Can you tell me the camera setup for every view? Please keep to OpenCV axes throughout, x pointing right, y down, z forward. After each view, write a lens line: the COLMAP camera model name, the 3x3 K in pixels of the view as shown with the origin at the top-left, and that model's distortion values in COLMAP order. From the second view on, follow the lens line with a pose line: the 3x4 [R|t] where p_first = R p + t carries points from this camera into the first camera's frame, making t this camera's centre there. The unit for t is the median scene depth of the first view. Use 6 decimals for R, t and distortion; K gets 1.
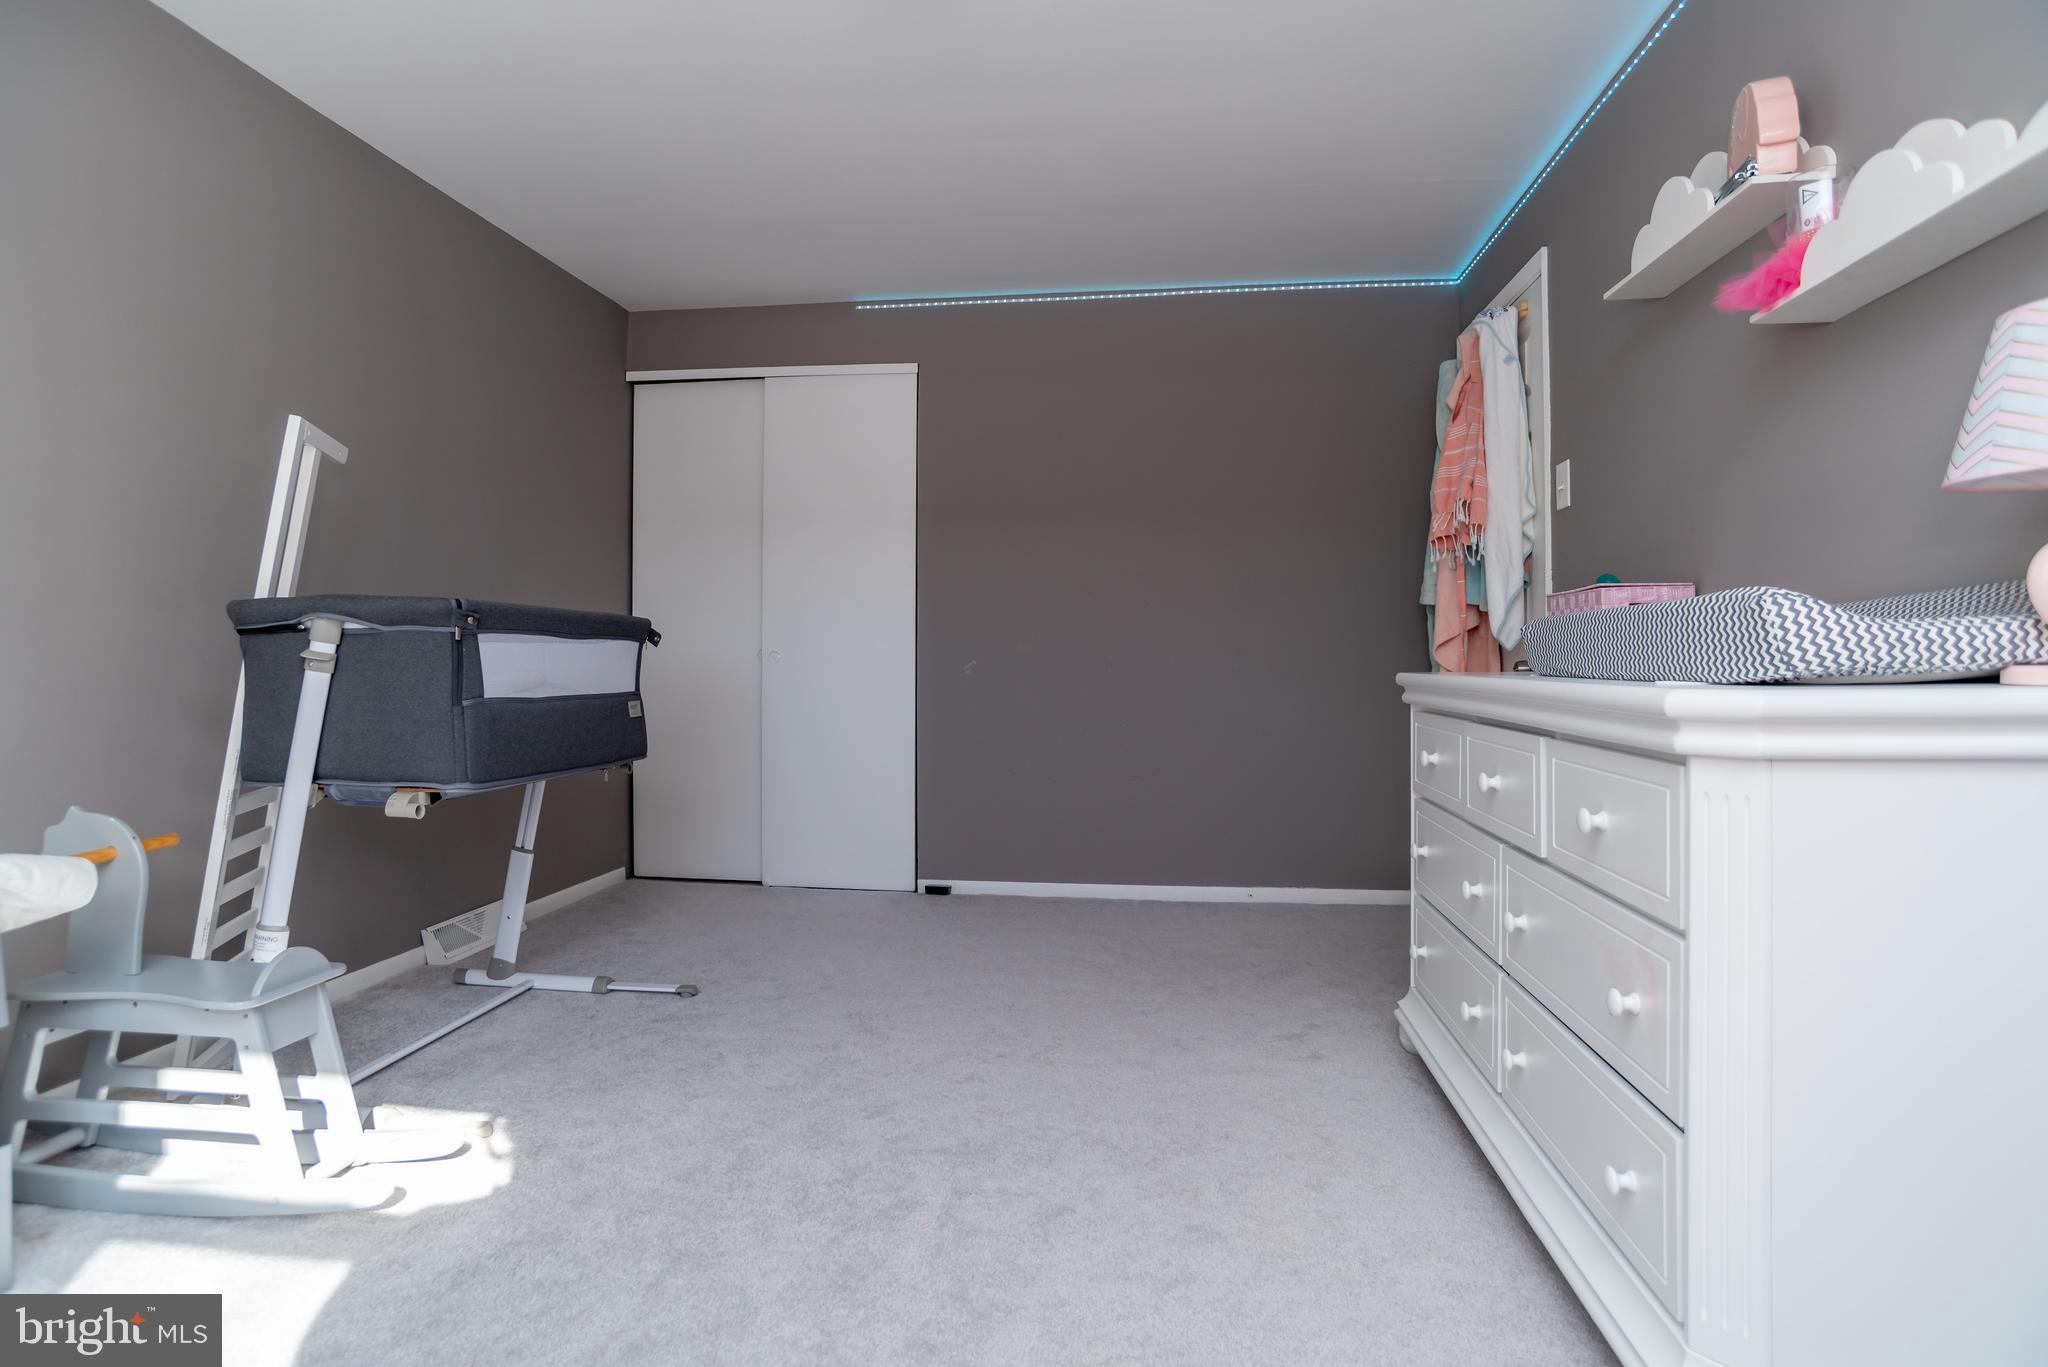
lens RADIAL K [[1015.7, 0, 1014.1], [0, 1015.7, 672.6], [0, 0, 1]] dist [-0.080406, 0.046769]
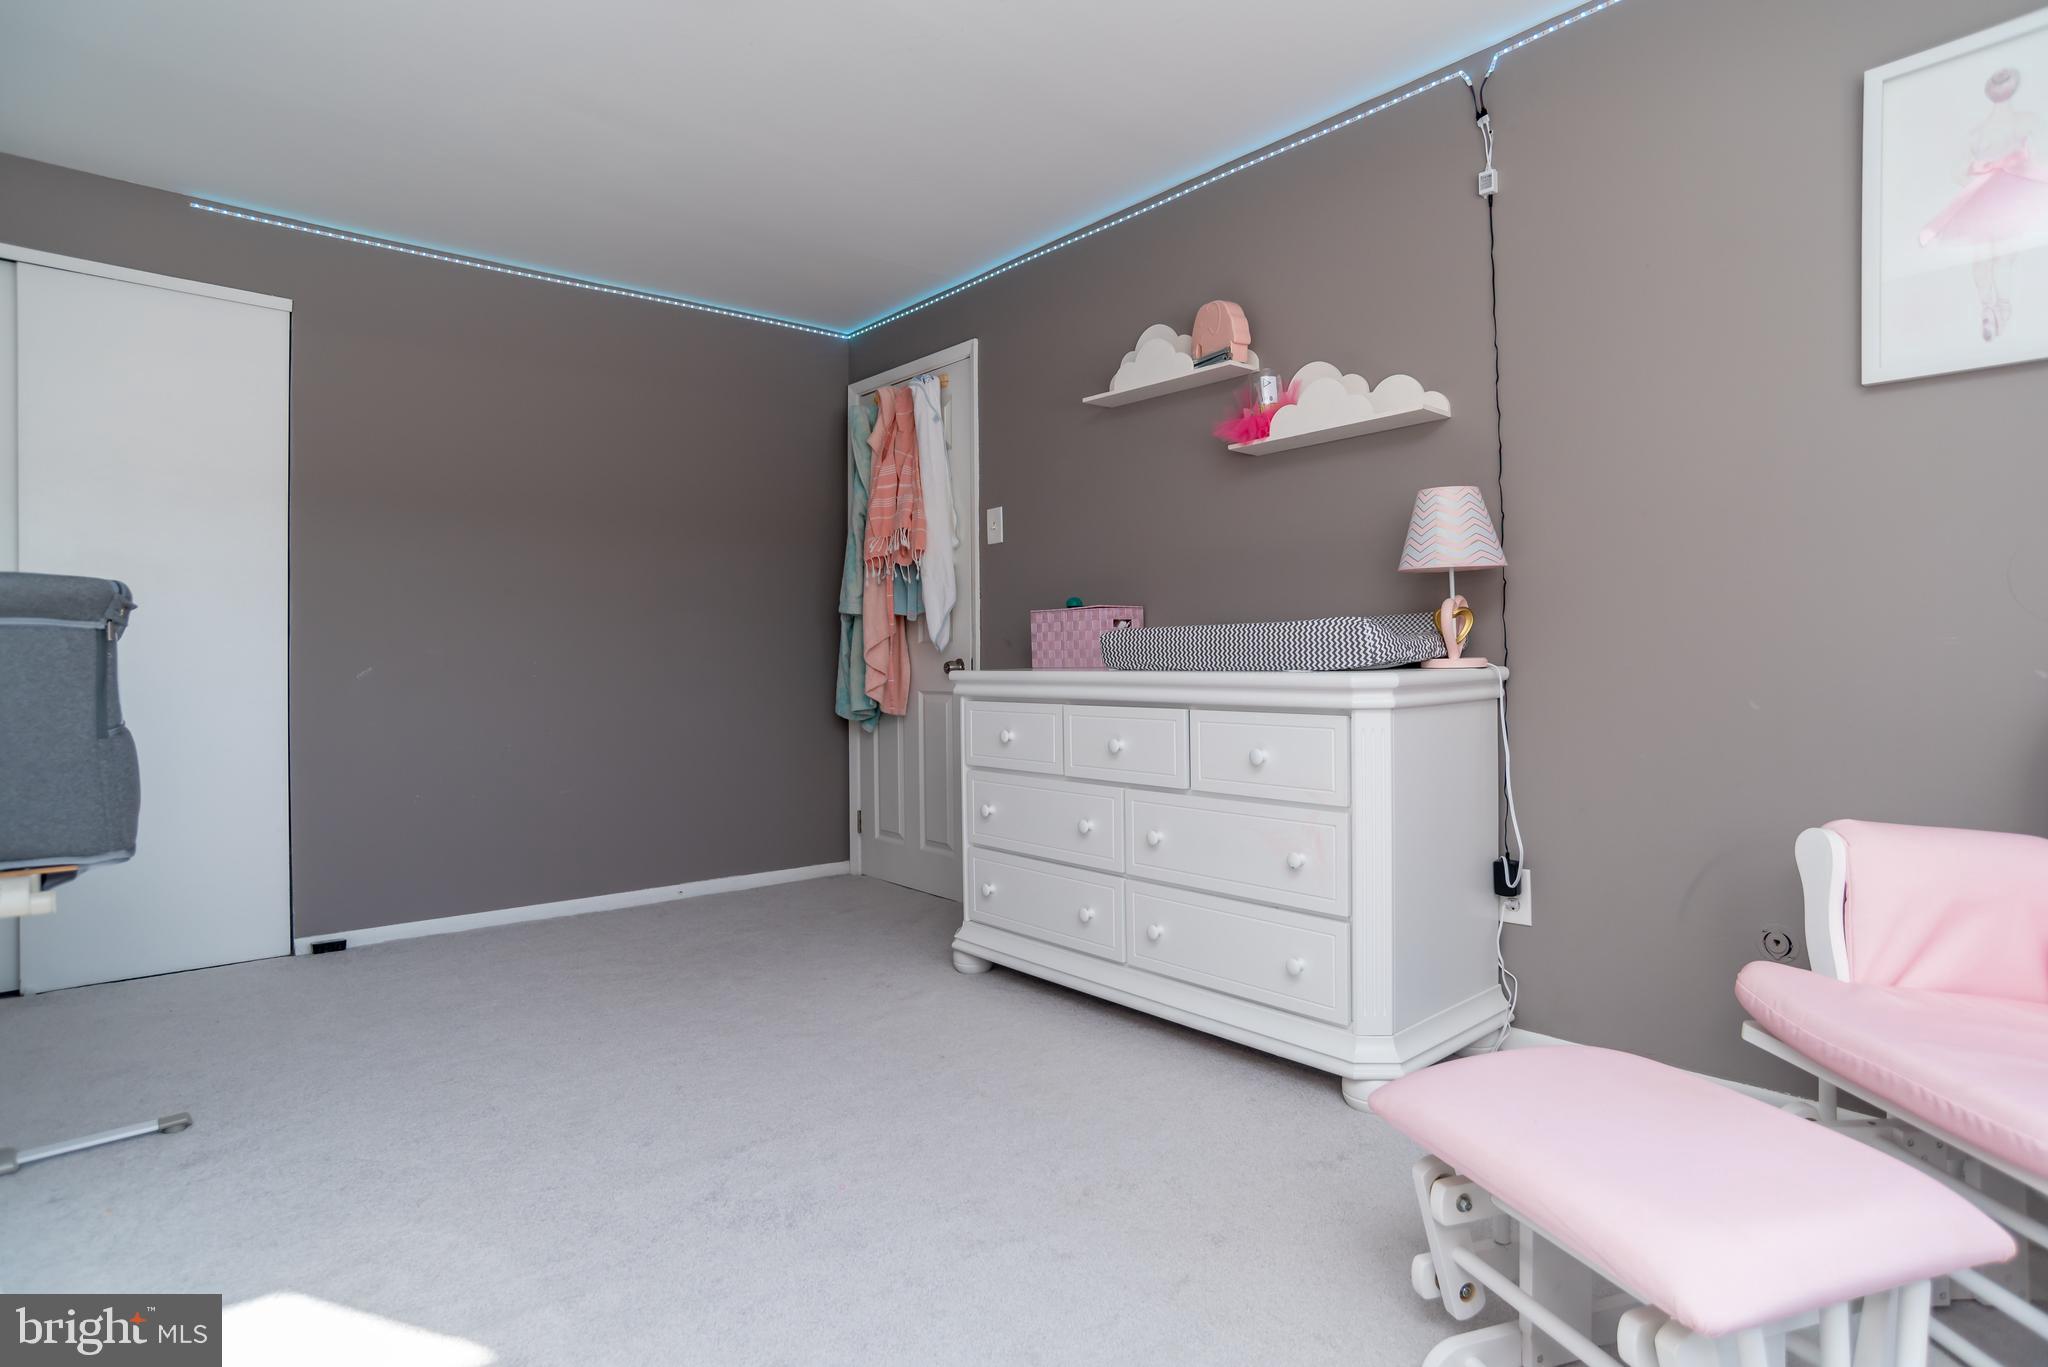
lens RADIAL K [[1015.7, 0, 1014.1], [0, 1015.7, 672.6], [0, 0, 1]] dist [-0.080406, 0.046769]
pose [[0.694293, -0.016839, 0.719495, -0.350254], [0.019203, 0.999804, 0.004868, -0.001460], [-0.719436, 0.010436, 0.694480, 0.053417]]
